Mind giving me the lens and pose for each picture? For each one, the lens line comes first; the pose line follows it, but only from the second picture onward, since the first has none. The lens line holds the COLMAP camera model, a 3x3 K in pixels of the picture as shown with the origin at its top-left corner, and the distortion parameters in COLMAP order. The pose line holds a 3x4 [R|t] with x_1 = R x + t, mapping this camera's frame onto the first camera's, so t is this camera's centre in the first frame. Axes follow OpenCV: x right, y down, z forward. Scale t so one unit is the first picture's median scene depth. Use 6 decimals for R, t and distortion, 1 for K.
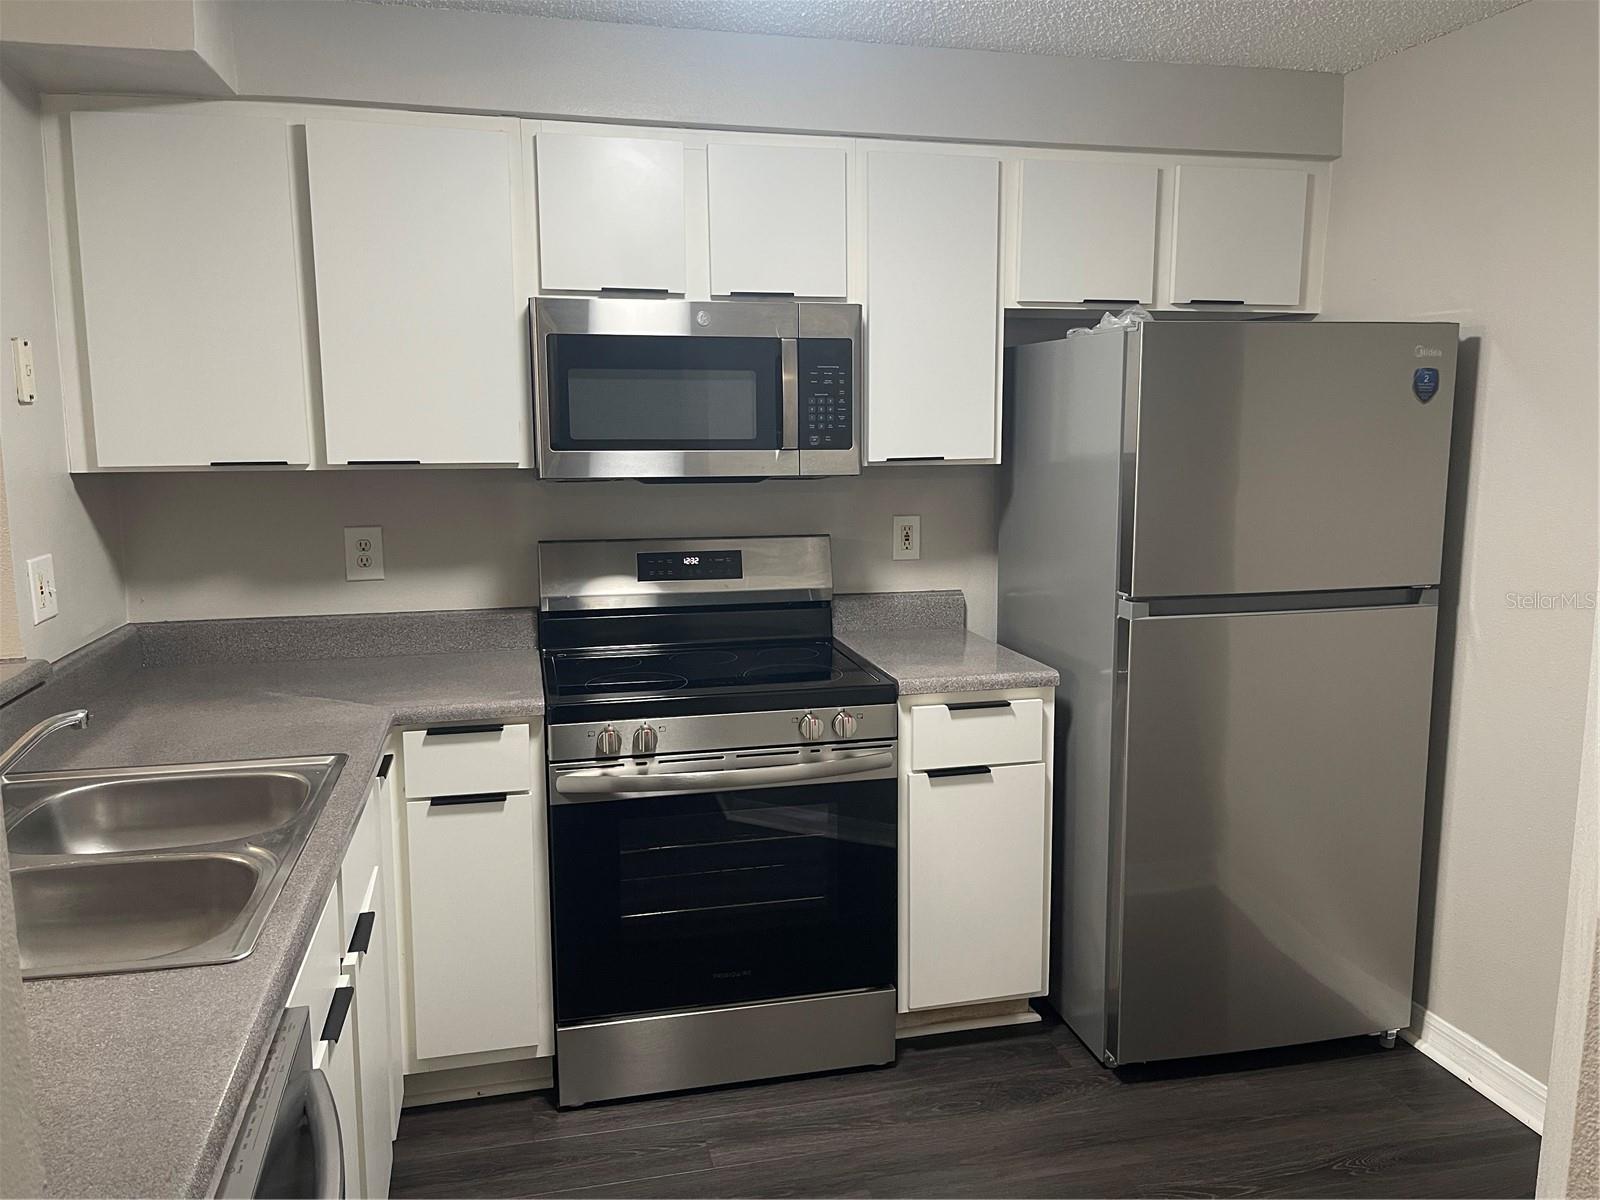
lens RADIAL K [[1214.4, 0, 806.5], [0, 1214.4, 598.0], [0, 0, 1]] dist [0.092647, -0.118254]
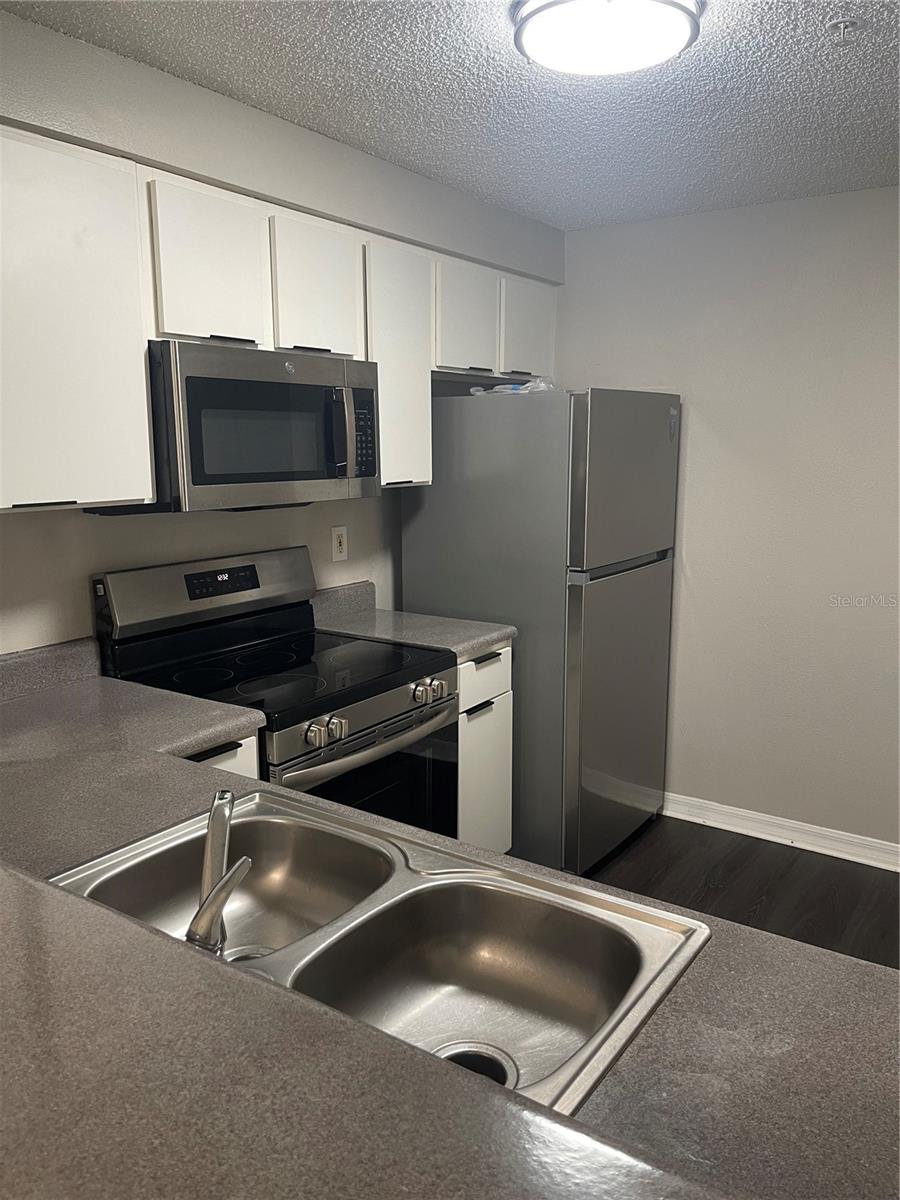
lens RADIAL K [[910.8, 0, 450.0], [0, 910.8, 600.0], [0, 0, 1]] dist [0.092647, -0.118254]
pose [[0.743549, -0.116126, 0.658521, -0.554052], [0.098472, 0.993084, 0.063937, -0.047682], [-0.661391, 0.017306, 0.749842, 0.235469]]
